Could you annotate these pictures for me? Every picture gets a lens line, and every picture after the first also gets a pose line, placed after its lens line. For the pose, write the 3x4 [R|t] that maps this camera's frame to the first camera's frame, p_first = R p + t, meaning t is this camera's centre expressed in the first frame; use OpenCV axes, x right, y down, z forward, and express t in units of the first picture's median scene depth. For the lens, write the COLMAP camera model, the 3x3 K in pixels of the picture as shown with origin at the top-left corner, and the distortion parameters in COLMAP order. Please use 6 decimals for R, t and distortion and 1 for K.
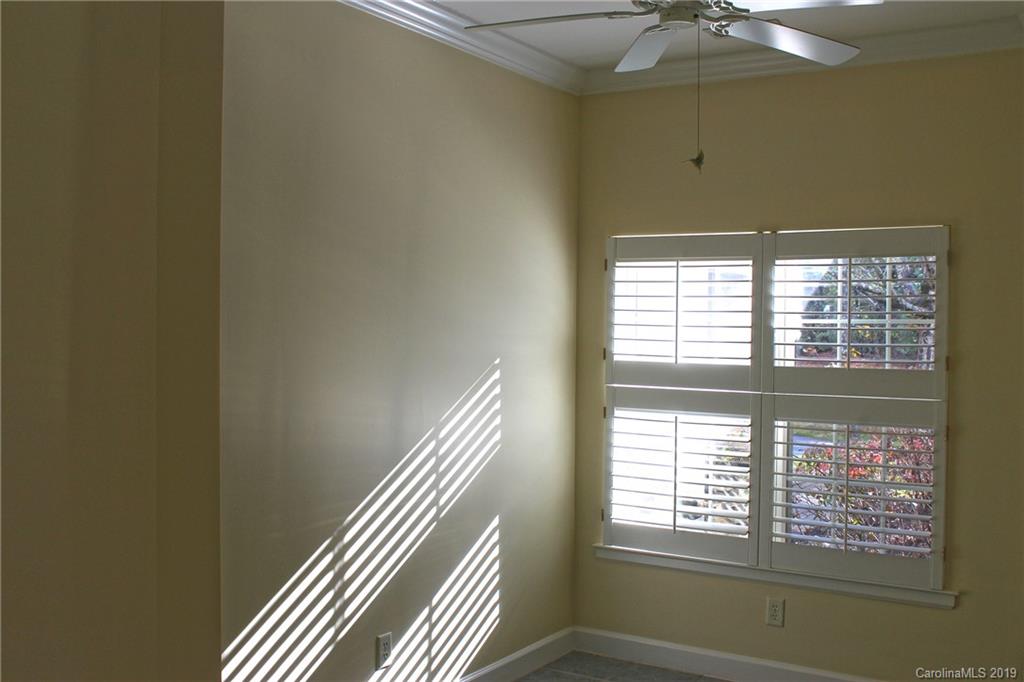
lens RADIAL K [[1072.8, 0, 515.6], [0, 1072.8, 336.6], [0, 0, 1]] dist [-0.081729, 0.000000]
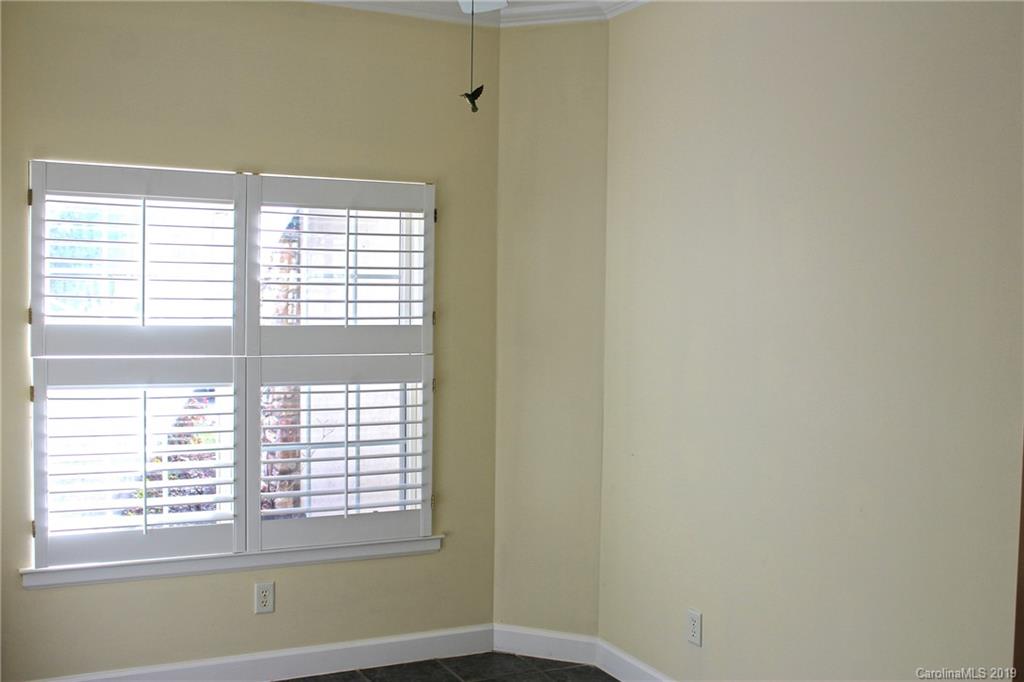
lens RADIAL K [[1072.8, 0, 514.0], [0, 1072.8, 342.2], [0, 0, 1]] dist [-0.081729, 0.000000]
pose [[0.508850, -0.044409, 0.859709, -0.412174], [-0.001094, 0.998634, 0.052233, -0.005059], [-0.860854, -0.027519, 0.508107, 0.361689]]
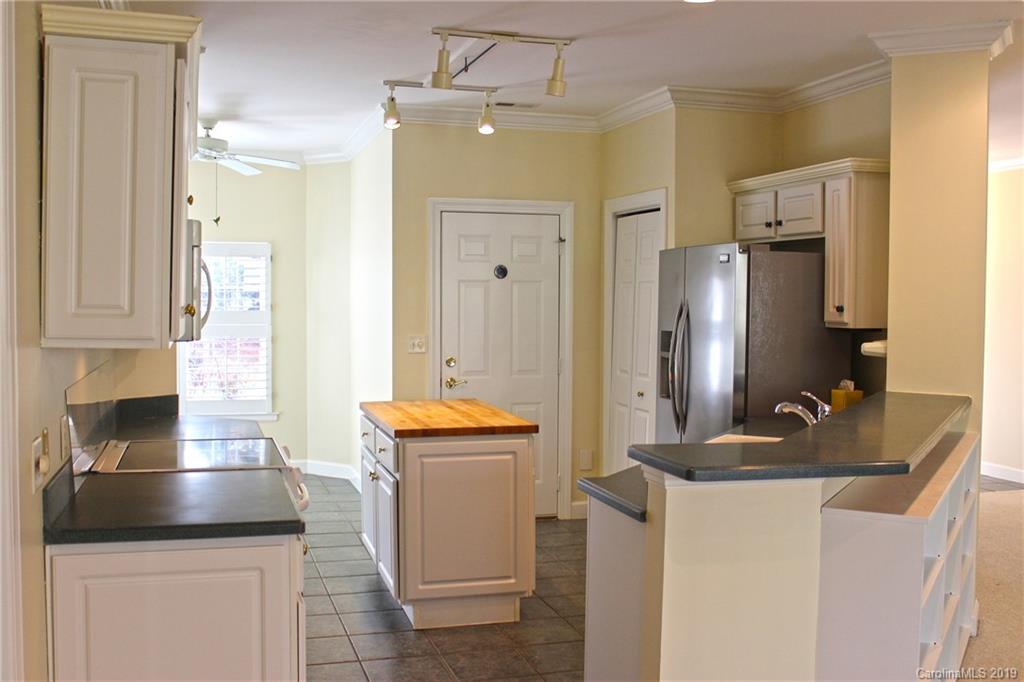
lens RADIAL K [[1072.8, 0, 510.0], [0, 1072.8, 338.5], [0, 0, 1]] dist [-0.081729, 0.000000]
pose [[0.657337, -0.039675, 0.752551, -0.826792], [0.007414, 0.998905, 0.046187, -0.007256], [-0.753560, -0.024781, 0.656912, -0.722094]]
